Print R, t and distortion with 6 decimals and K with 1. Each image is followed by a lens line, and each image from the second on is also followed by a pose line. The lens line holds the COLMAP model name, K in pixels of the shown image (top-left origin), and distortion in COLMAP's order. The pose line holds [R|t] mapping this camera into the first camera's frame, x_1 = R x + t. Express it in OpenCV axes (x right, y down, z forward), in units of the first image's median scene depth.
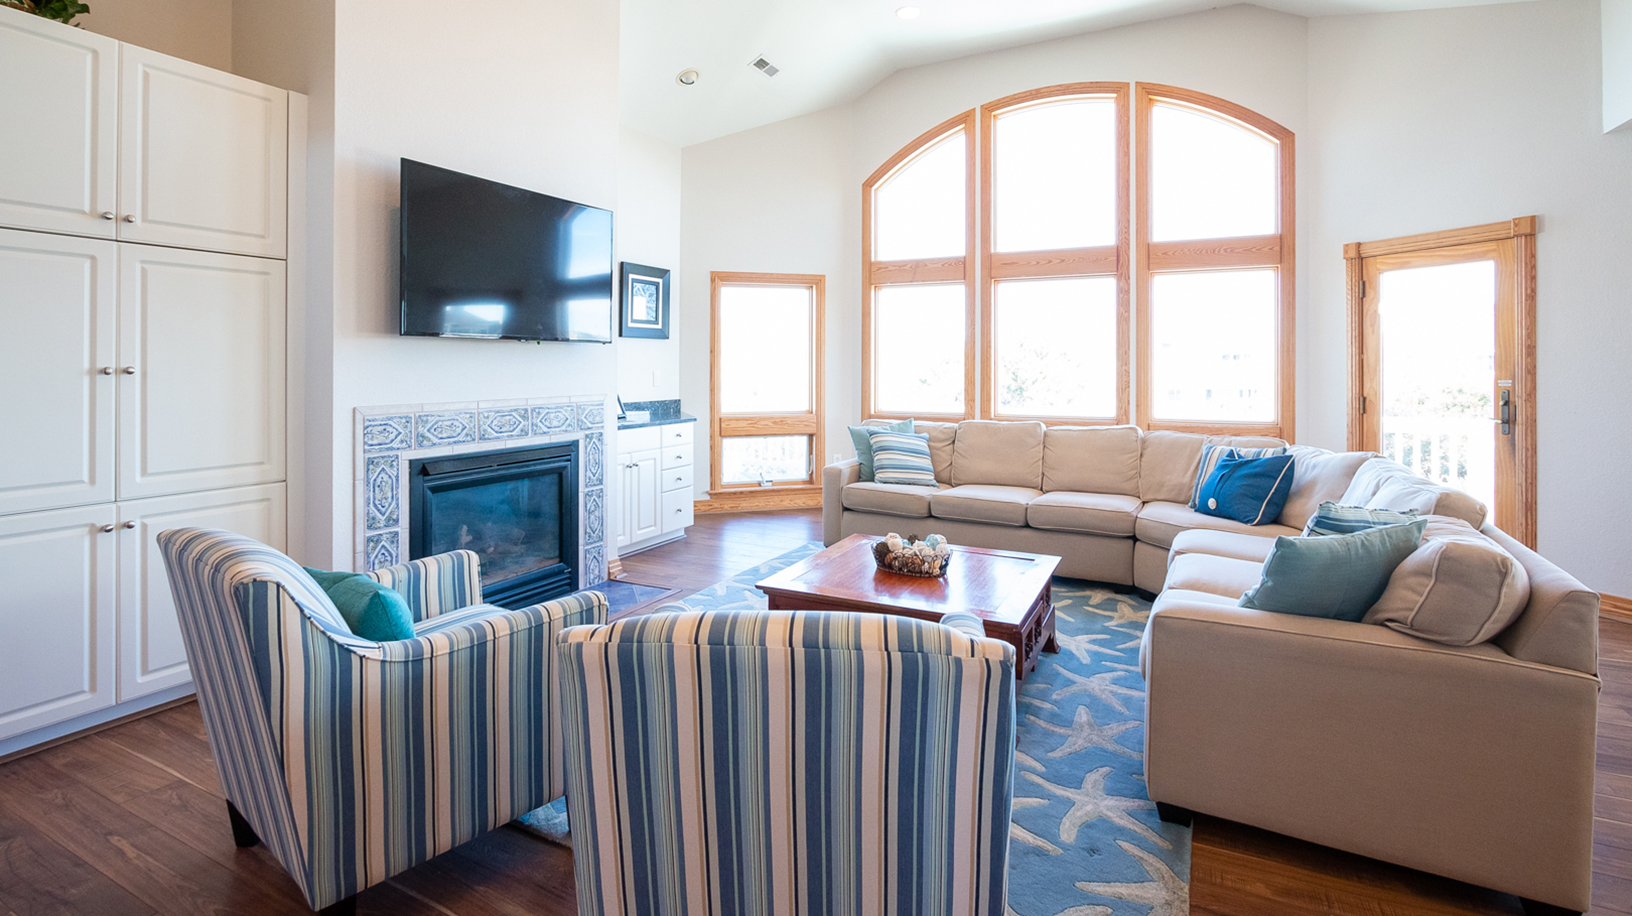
lens RADIAL K [[750.8, 0, 824.7], [0, 750.8, 361.9], [0, 0, 1]] dist [-0.023529, 0.002404]
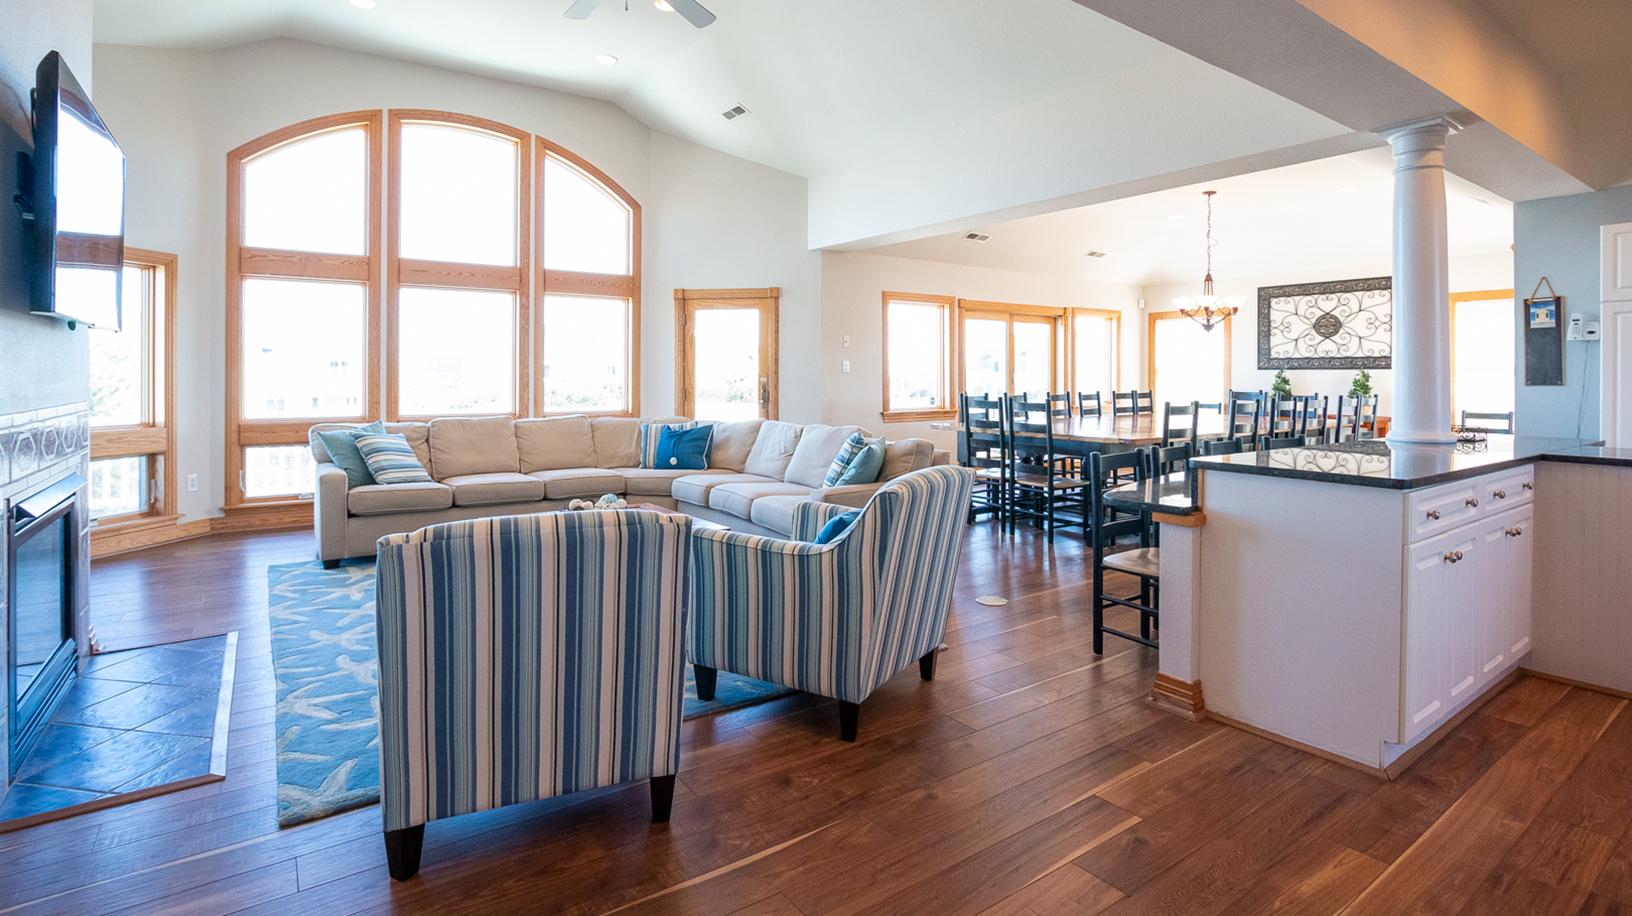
lens RADIAL K [[750.8, 0, 761.2], [0, 750.8, 382.1], [0, 0, 1]] dist [-0.023529, 0.002404]
pose [[0.507566, -0.005599, 0.861594, -0.485589], [-0.004937, 0.999944, 0.009406, 0.013915], [-0.861599, -0.009028, 0.507510, 0.070546]]
